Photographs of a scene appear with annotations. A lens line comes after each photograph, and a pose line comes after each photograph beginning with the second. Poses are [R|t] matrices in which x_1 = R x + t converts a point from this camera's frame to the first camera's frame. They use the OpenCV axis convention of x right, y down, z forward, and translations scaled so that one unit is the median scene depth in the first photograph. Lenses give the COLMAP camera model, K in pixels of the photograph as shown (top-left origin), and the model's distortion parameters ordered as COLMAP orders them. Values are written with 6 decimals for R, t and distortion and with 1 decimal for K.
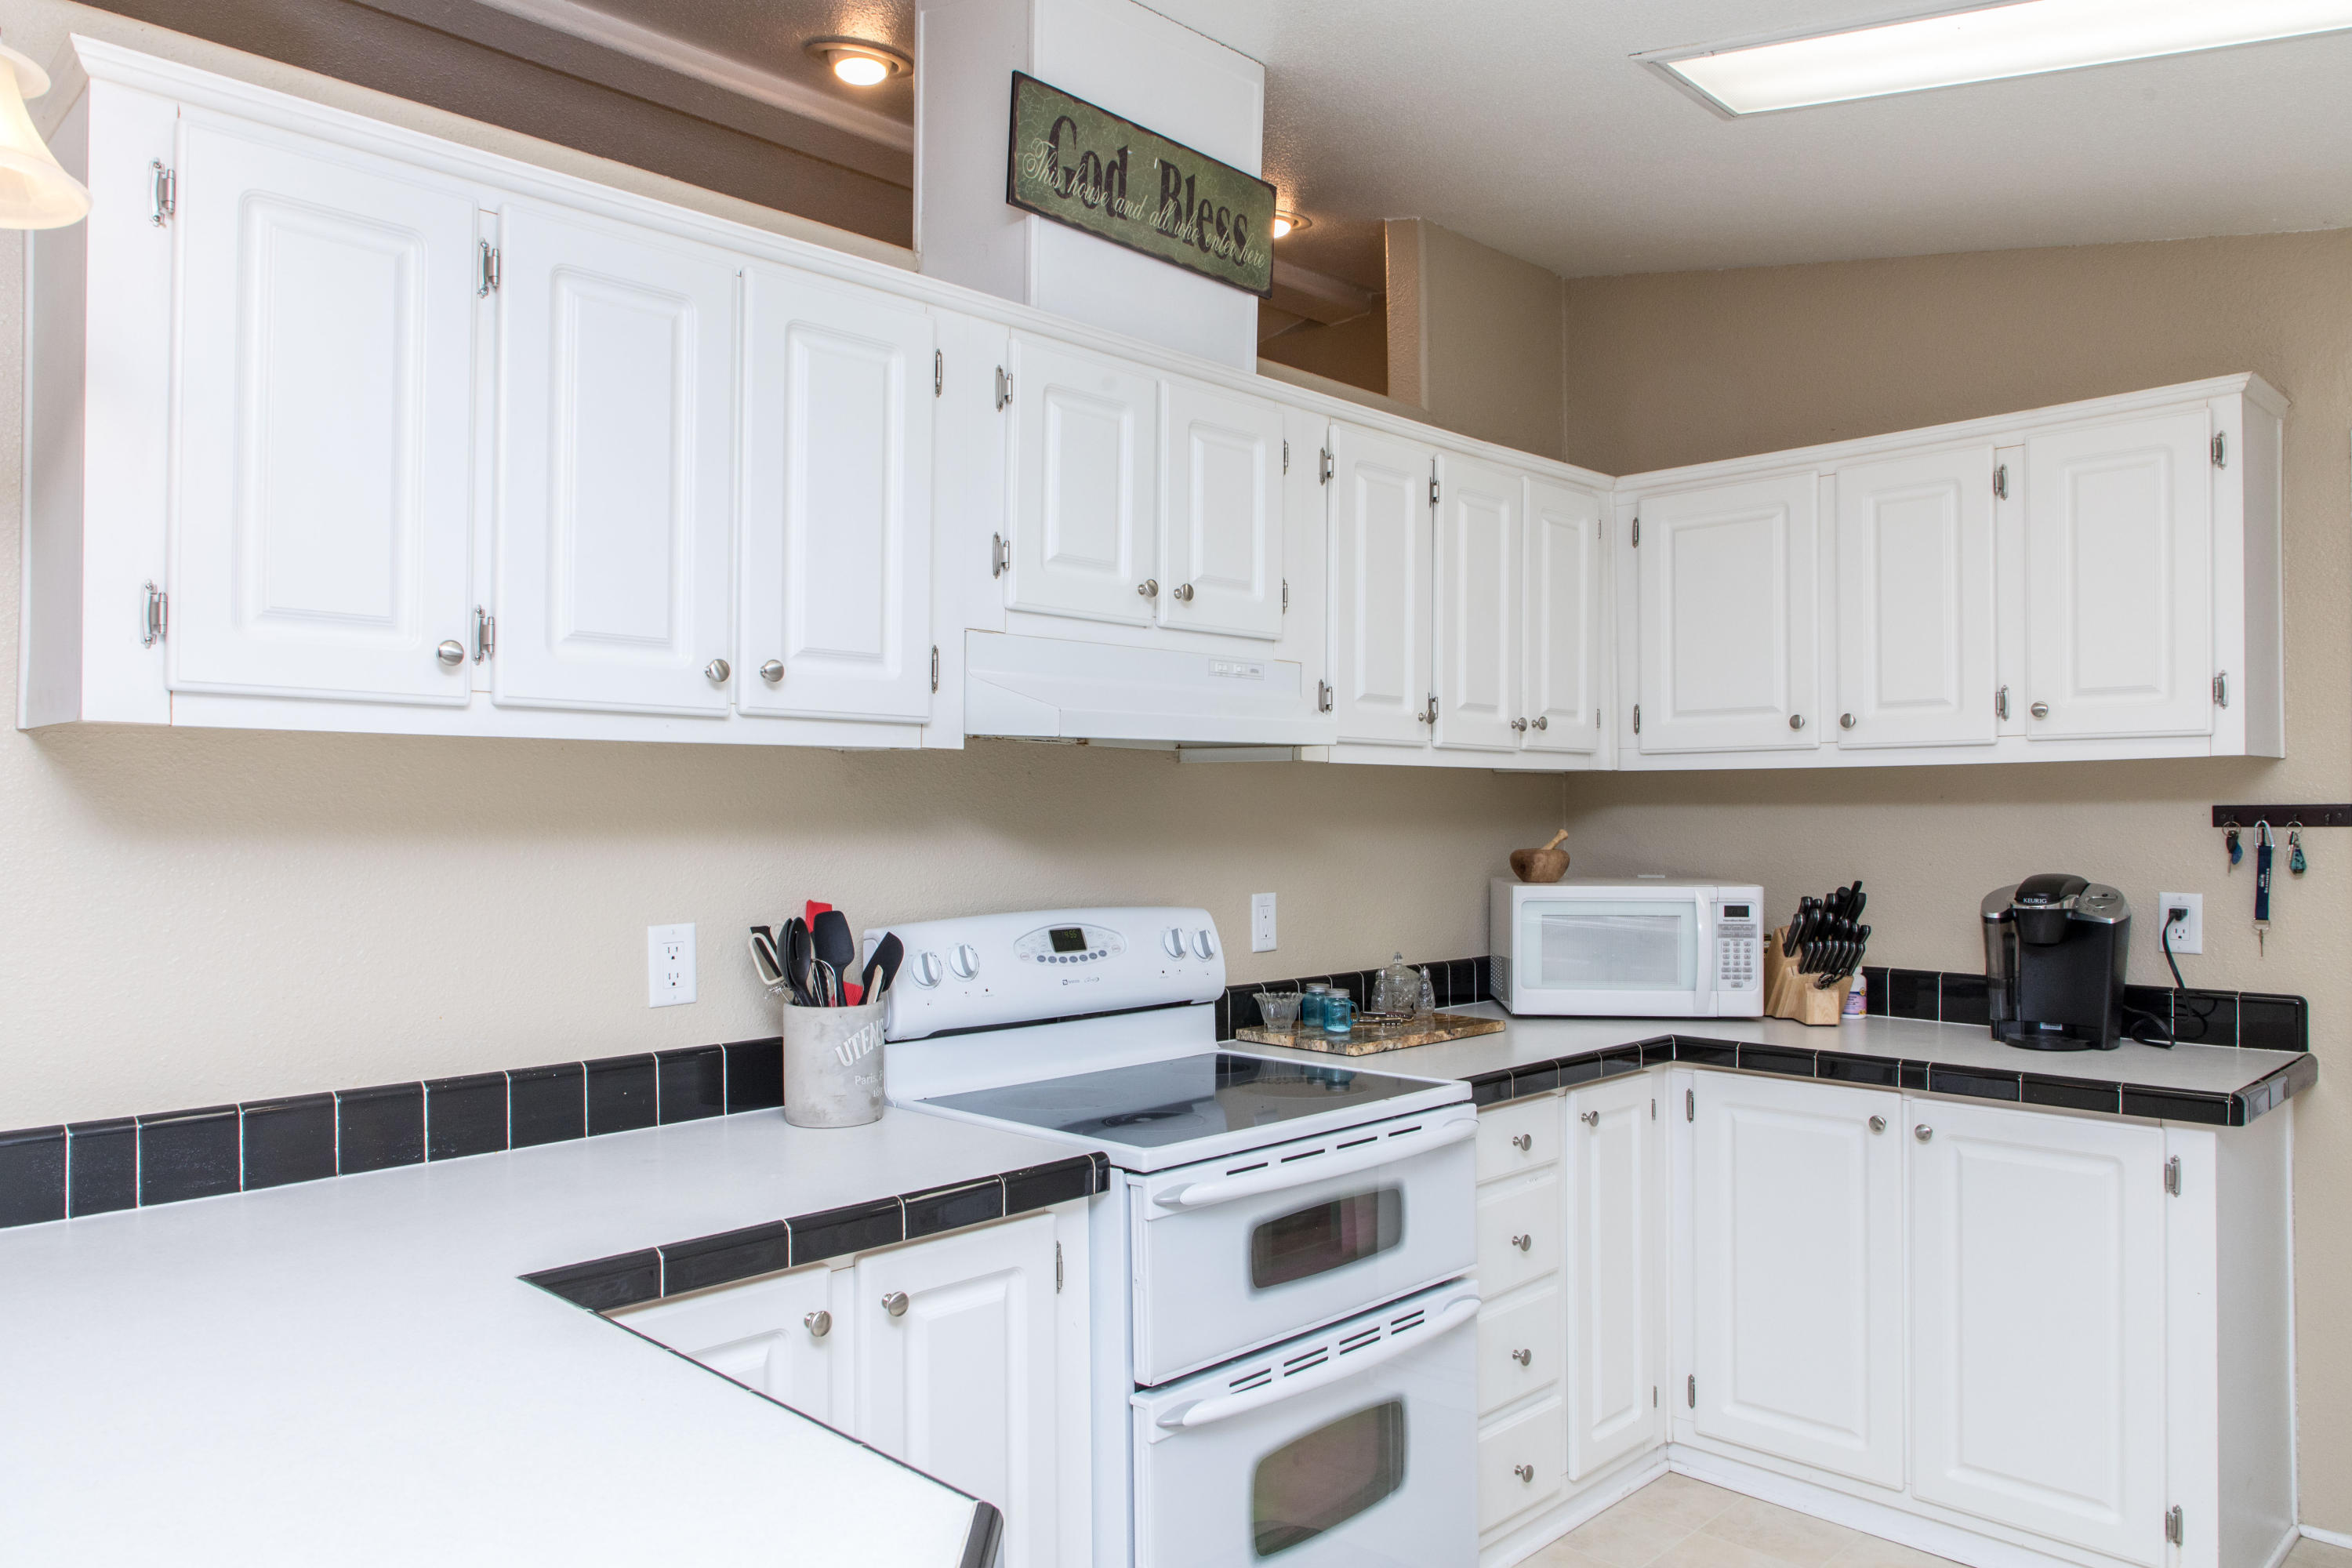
lens RADIAL K [[1557.5, 0, 1150.3], [0, 1557.5, 806.8], [0, 0, 1]] dist [-0.012745, 0.004938]
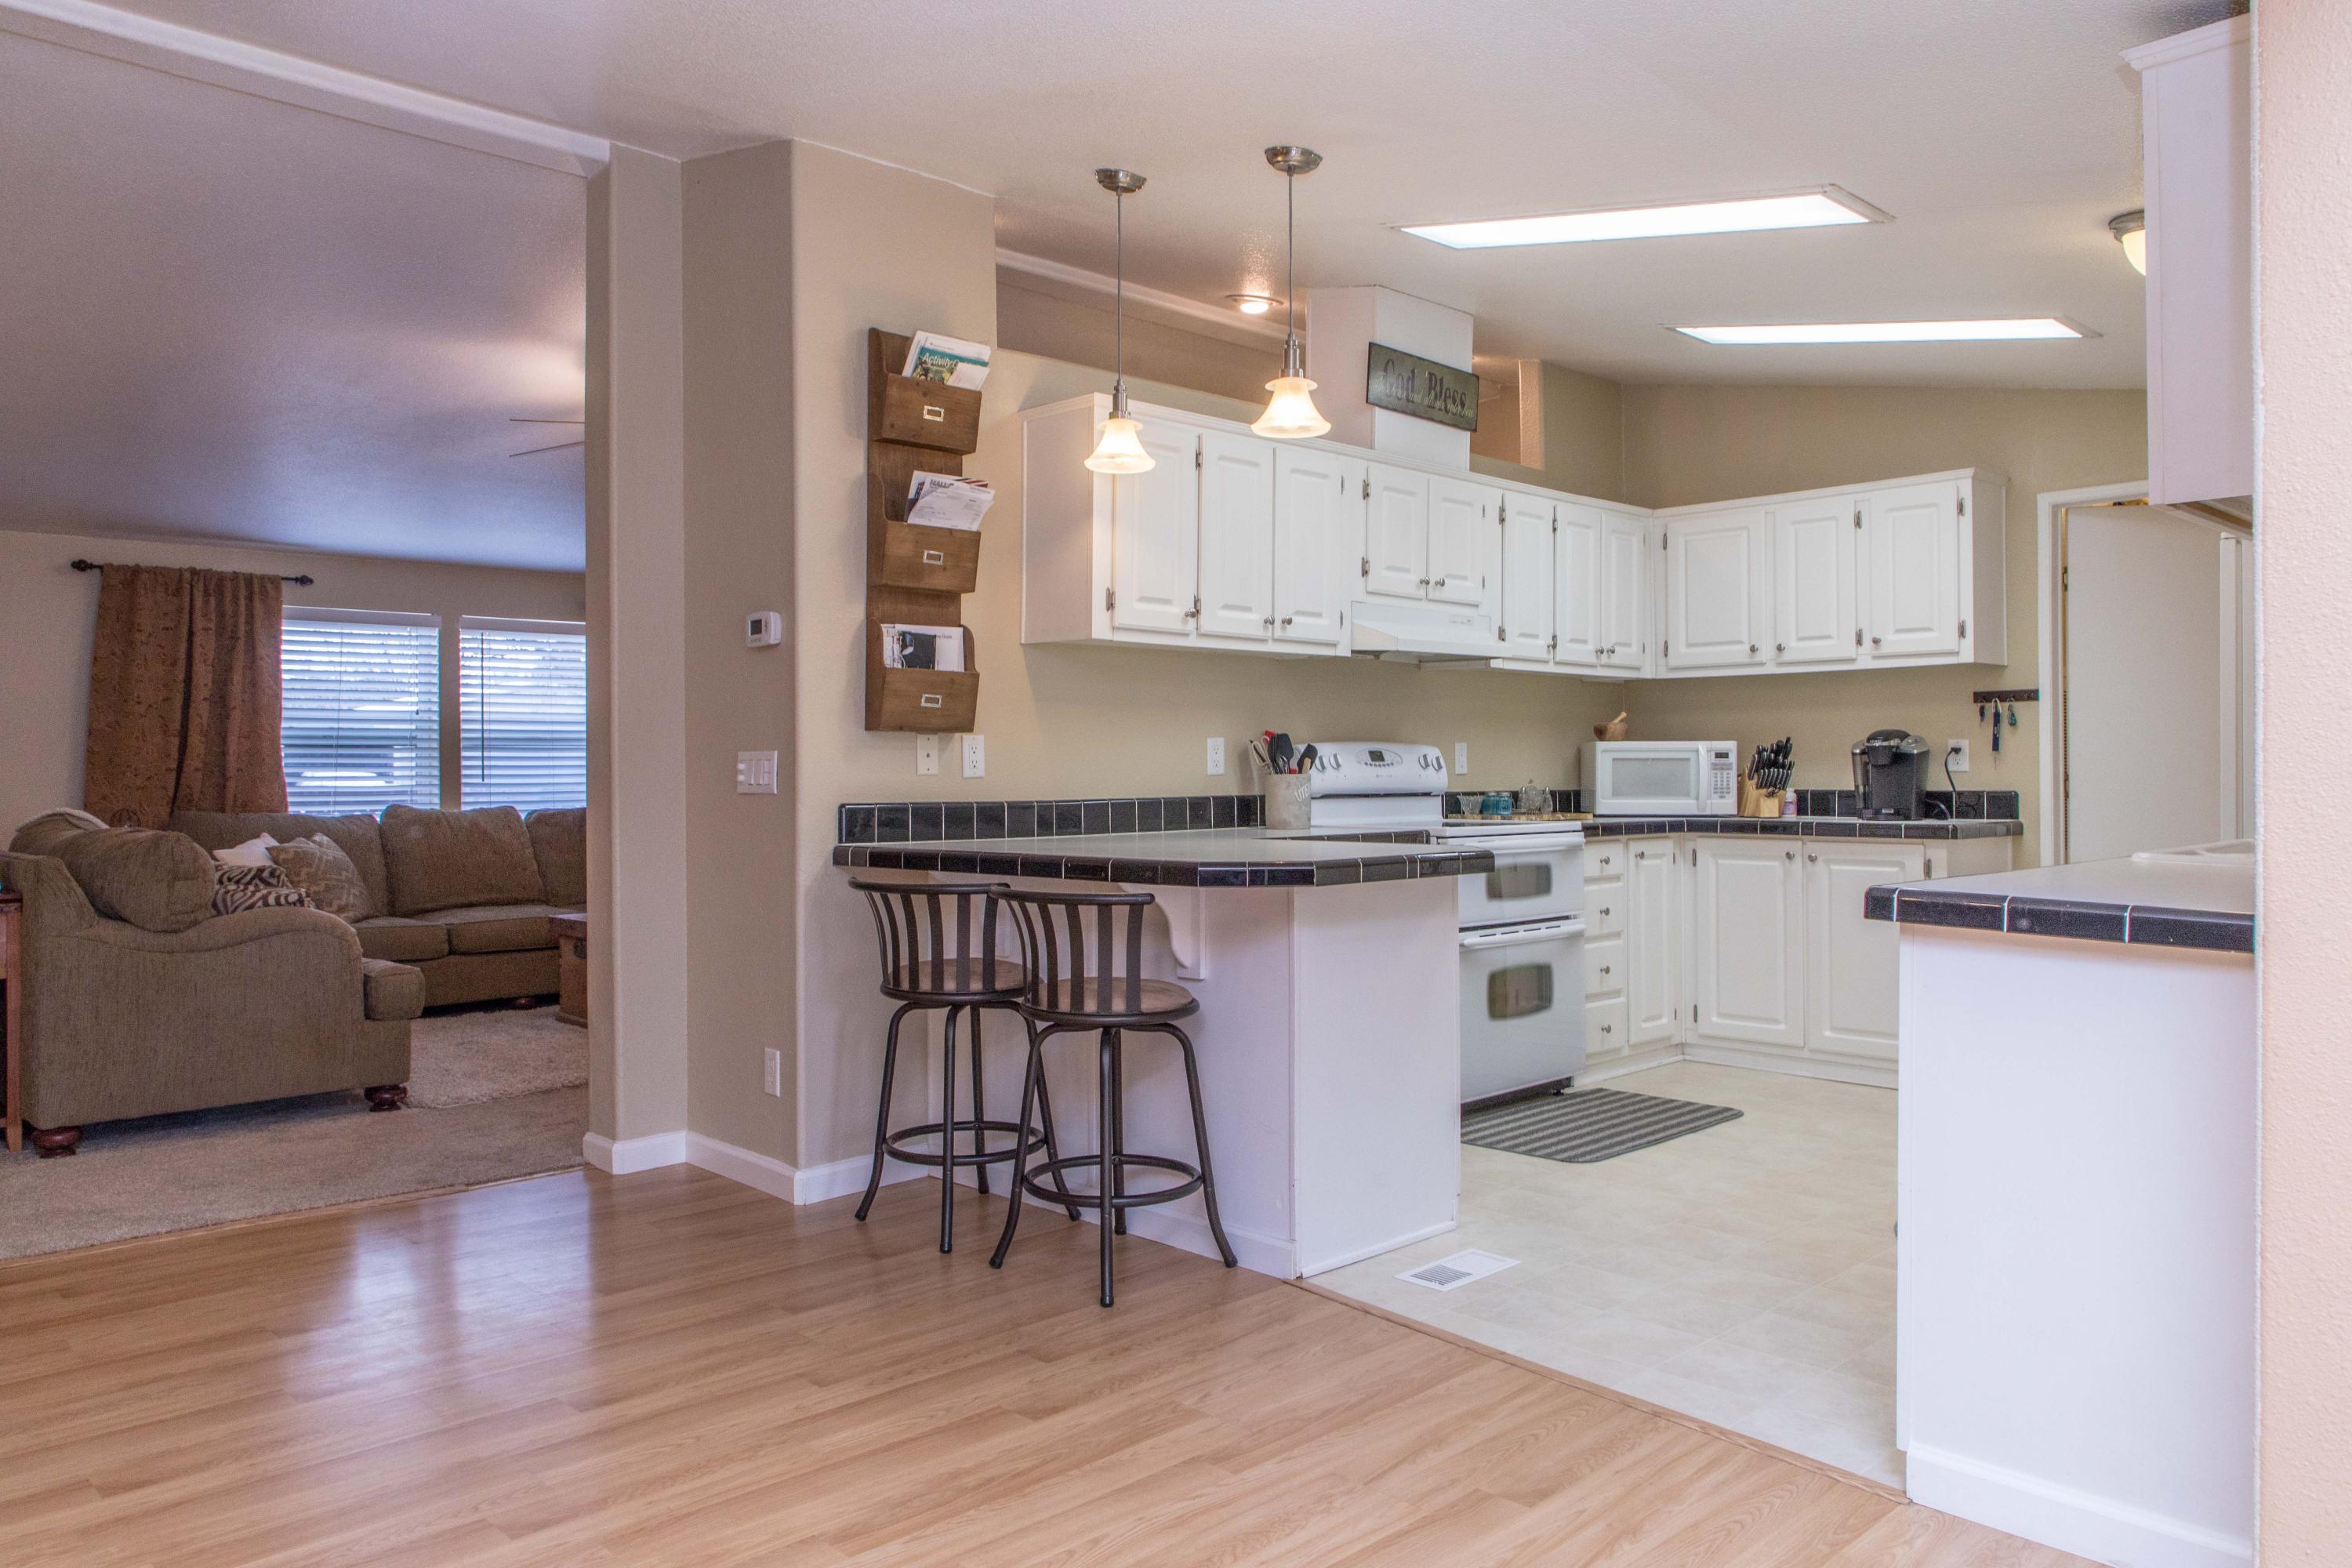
lens RADIAL K [[1557.5, 0, 1162.6], [0, 1557.5, 766.2], [0, 0, 1]] dist [-0.012745, 0.004938]
pose [[0.999791, -0.001606, -0.020387, -0.259349], [0.001613, 0.999999, 0.000351, 0.088037], [0.020387, -0.000384, 0.999792, -0.906048]]
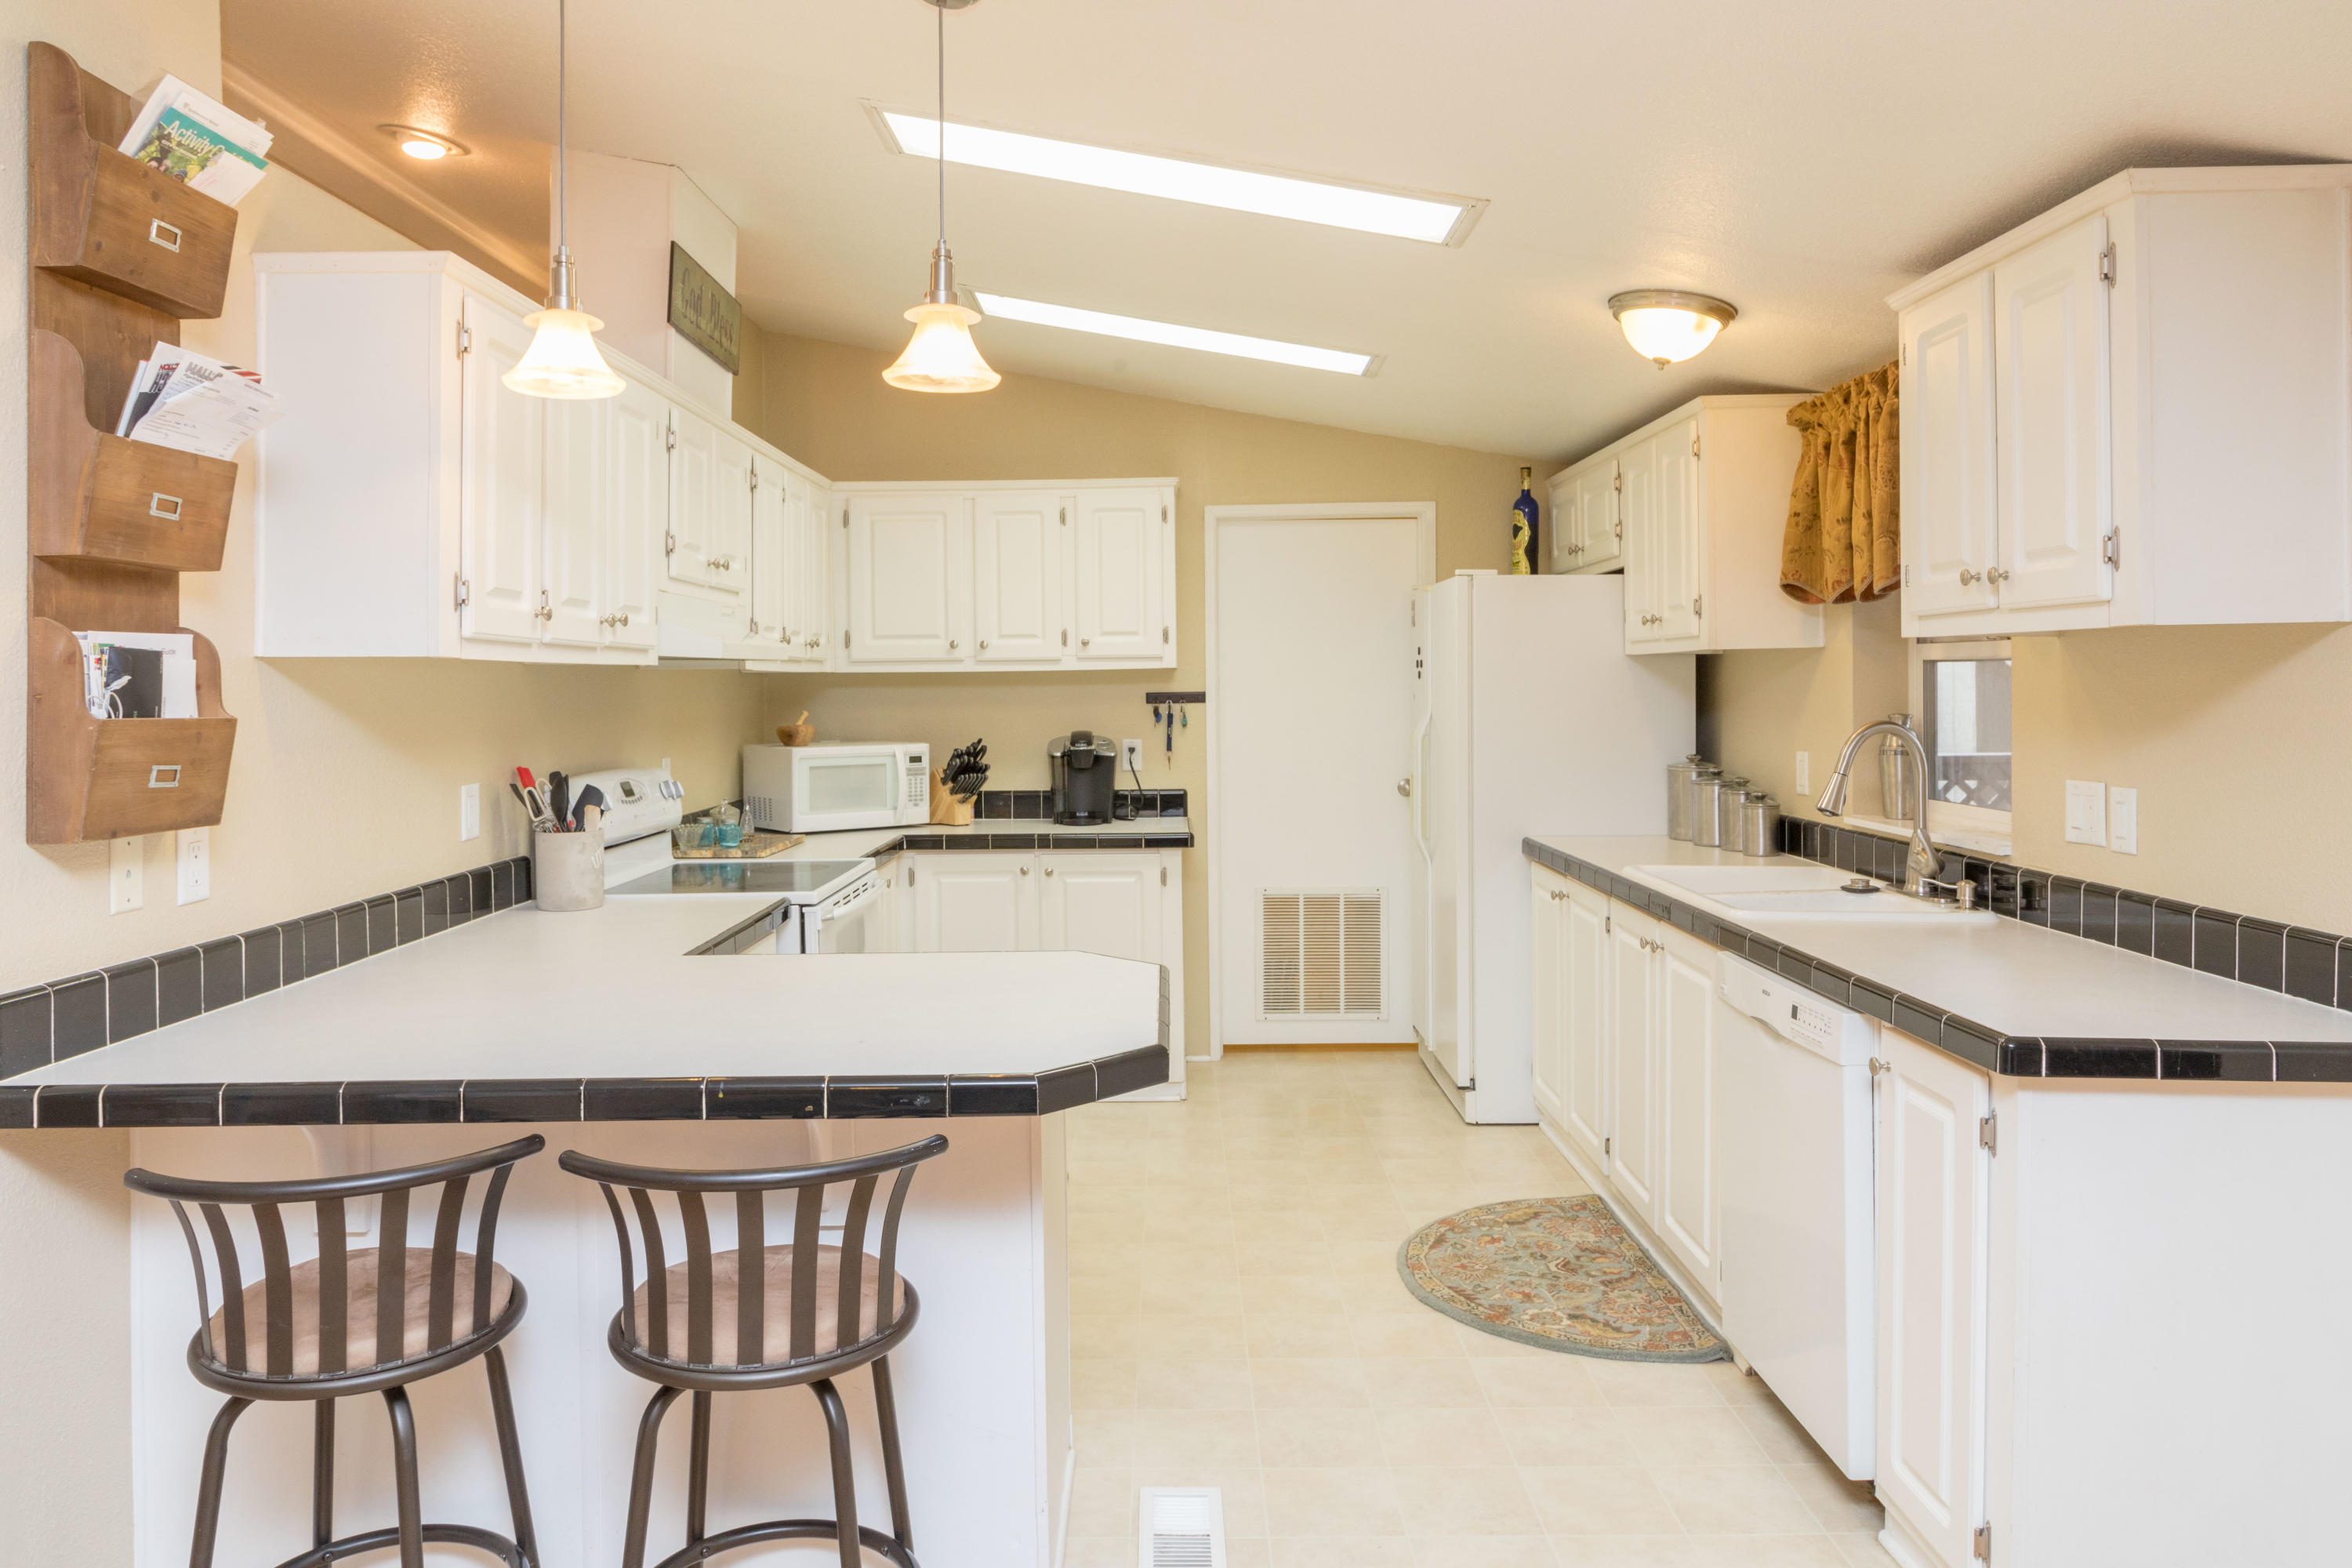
lens RADIAL K [[1557.5, 0, 1136.8], [0, 1557.5, 681.6], [0, 0, 1]] dist [-0.012745, 0.004938]
pose [[0.713564, -0.003594, 0.700581, -0.677344], [0.007837, 0.999965, -0.002852, -0.009001], [-0.700546, 0.007526, 0.713567, -0.368431]]
